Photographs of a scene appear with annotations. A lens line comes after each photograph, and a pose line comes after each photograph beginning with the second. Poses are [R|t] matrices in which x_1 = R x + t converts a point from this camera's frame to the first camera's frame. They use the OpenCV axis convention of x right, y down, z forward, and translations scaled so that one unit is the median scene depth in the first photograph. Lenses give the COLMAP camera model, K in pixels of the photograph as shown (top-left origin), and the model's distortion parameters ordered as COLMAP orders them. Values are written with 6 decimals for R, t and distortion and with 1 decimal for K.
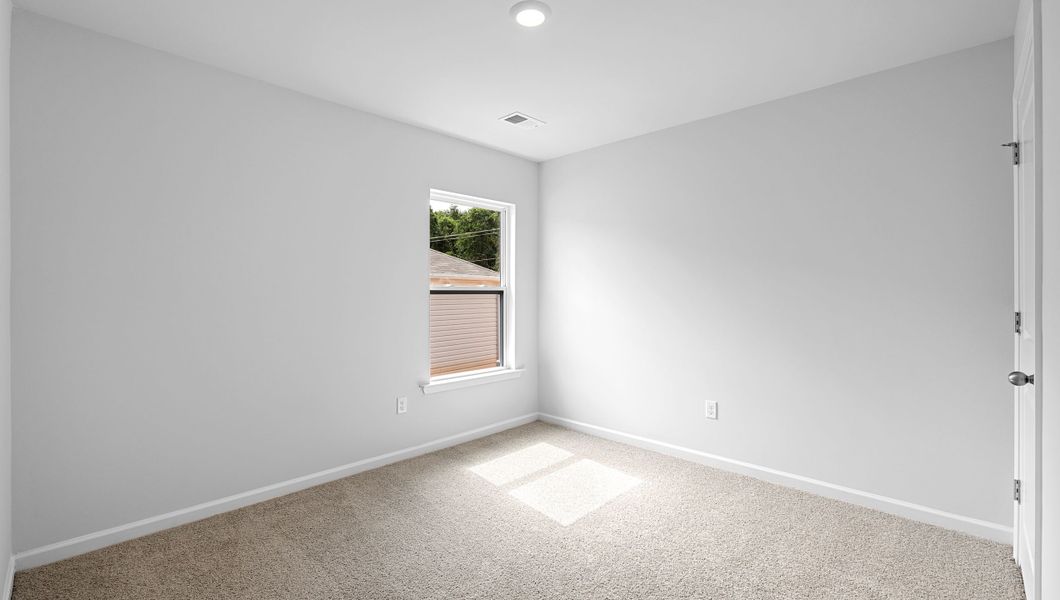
lens RADIAL K [[460.8, 0, 538.8], [0, 460.8, 294.2], [0, 0, 1]] dist [-0.004751, -0.000563]
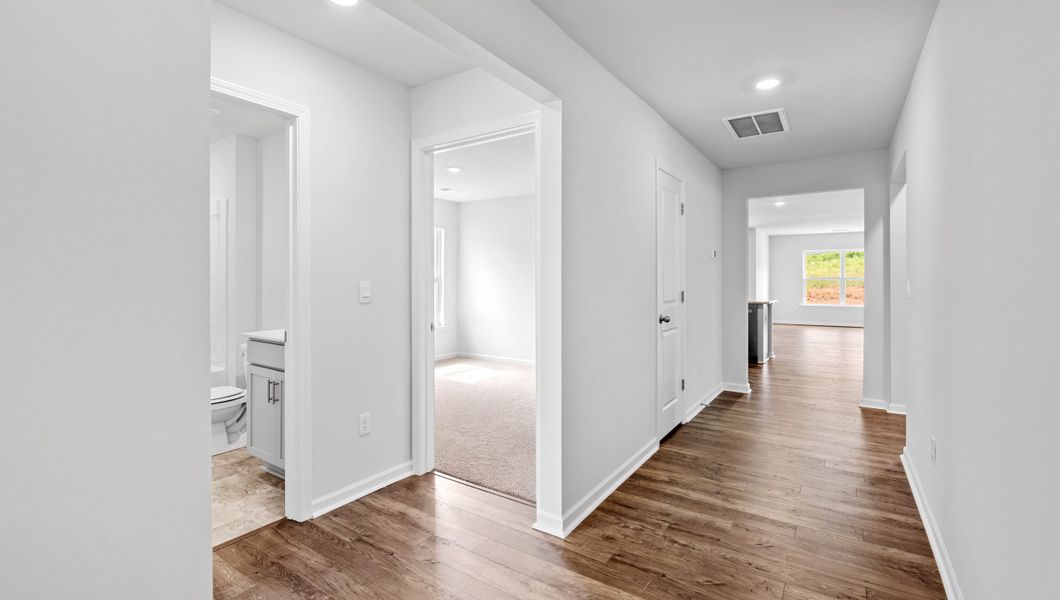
lens RADIAL K [[460.8, 0, 531.7], [0, 460.8, 291.3], [0, 0, 1]] dist [-0.004751, -0.000563]
pose [[0.987699, -0.002216, 0.156351, 0.003061], [-0.001211, 0.999761, 0.021817, -0.001971], [-0.156362, -0.021738, 0.987461, -0.900157]]
